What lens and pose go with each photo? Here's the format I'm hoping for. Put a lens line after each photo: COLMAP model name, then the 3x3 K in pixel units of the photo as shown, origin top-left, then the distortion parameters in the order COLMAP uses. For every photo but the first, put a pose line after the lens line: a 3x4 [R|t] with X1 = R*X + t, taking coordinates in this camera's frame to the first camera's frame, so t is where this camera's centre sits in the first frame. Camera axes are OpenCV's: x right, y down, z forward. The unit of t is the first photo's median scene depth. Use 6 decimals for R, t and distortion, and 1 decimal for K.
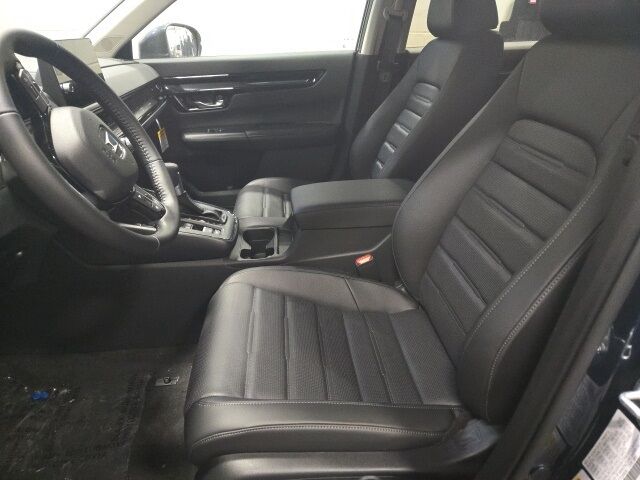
lens RADIAL K [[430.9, 0, 320.0], [0, 430.9, 240.0], [0, 0, 1]] dist [0.028604, -0.004864]
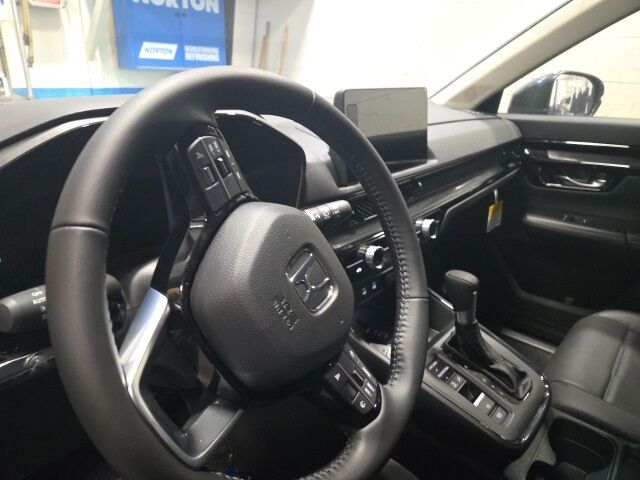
lens RADIAL K [[430.9, 0, 320.0], [0, 430.9, 240.0], [0, 0, 1]] dist [0.028604, -0.004864]
pose [[0.688858, 0.287207, -0.665572, -0.054950], [-0.346648, 0.936891, 0.045511, -0.119394], [0.636640, 0.199369, 0.744944, 0.242767]]
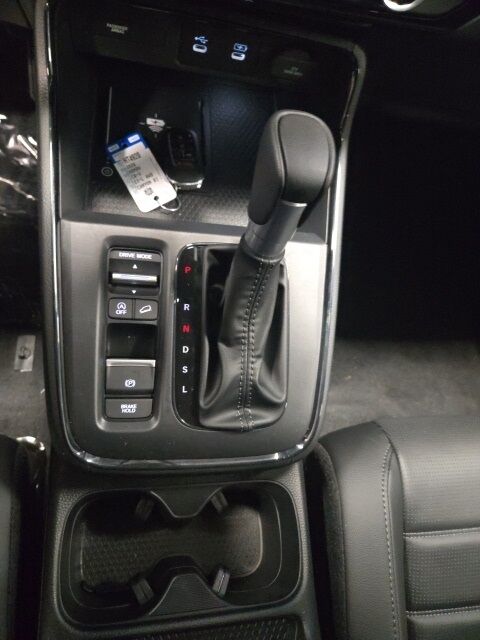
lens RADIAL K [[430.9, 0, 240.0], [0, 430.9, 320.0], [0, 0, 1]] dist [0.028604, -0.004864]
pose [[-0.022917, 0.917007, -0.398213, -0.119348], [-0.660299, 0.285194, 0.694744, -0.183290], [0.750653, 0.278861, 0.598963, 0.575054]]
